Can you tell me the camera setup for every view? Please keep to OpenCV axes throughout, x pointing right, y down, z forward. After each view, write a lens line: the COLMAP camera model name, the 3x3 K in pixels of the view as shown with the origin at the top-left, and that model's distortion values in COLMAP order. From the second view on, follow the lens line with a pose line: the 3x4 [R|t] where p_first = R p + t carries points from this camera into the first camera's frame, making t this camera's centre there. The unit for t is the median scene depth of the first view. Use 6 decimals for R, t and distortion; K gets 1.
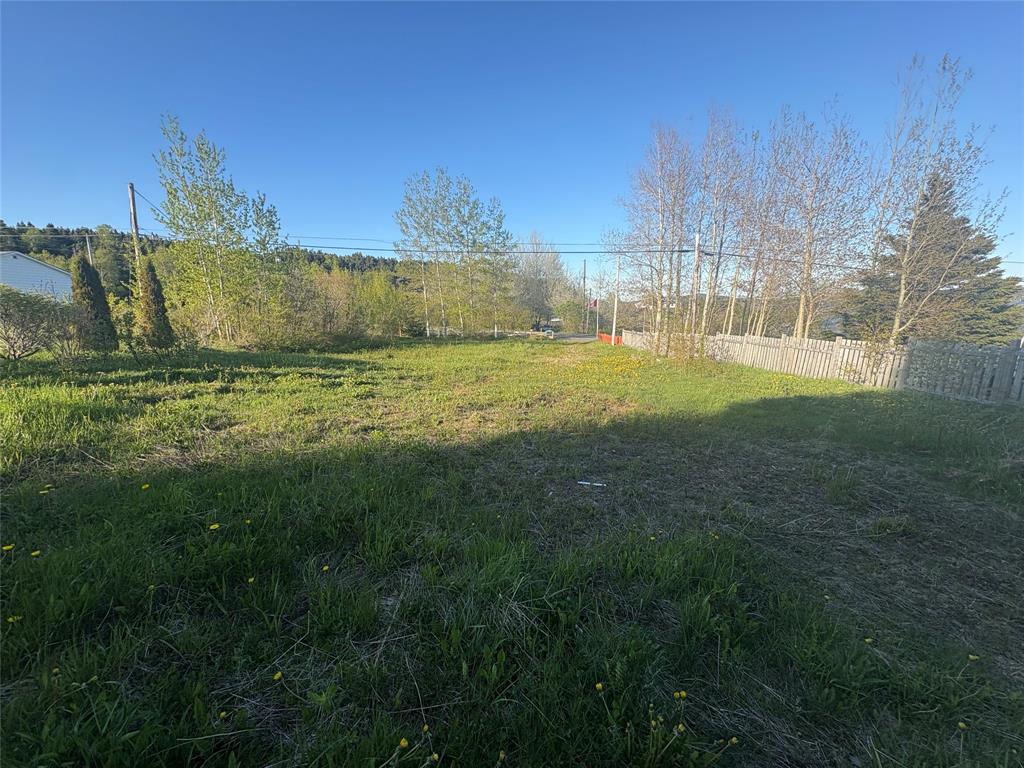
lens RADIAL K [[410.3, 0, 510.7], [0, 410.3, 383.8], [0, 0, 1]] dist [0.000141, 0.000554]
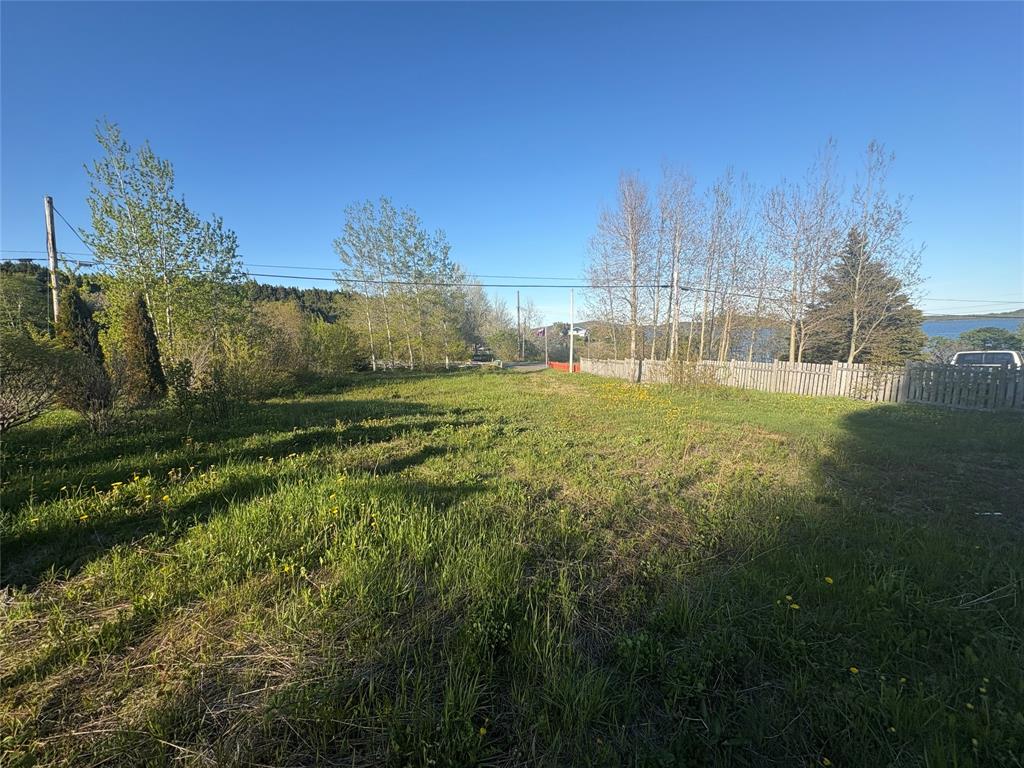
lens RADIAL K [[410.3, 0, 511.4], [0, 410.3, 383.8], [0, 0, 1]] dist [0.000141, 0.000554]
pose [[0.972516, -0.044806, 0.228483, -0.183076], [0.060122, 0.996355, -0.060513, -0.015523], [-0.224939, 0.072587, 0.971665, 0.030418]]
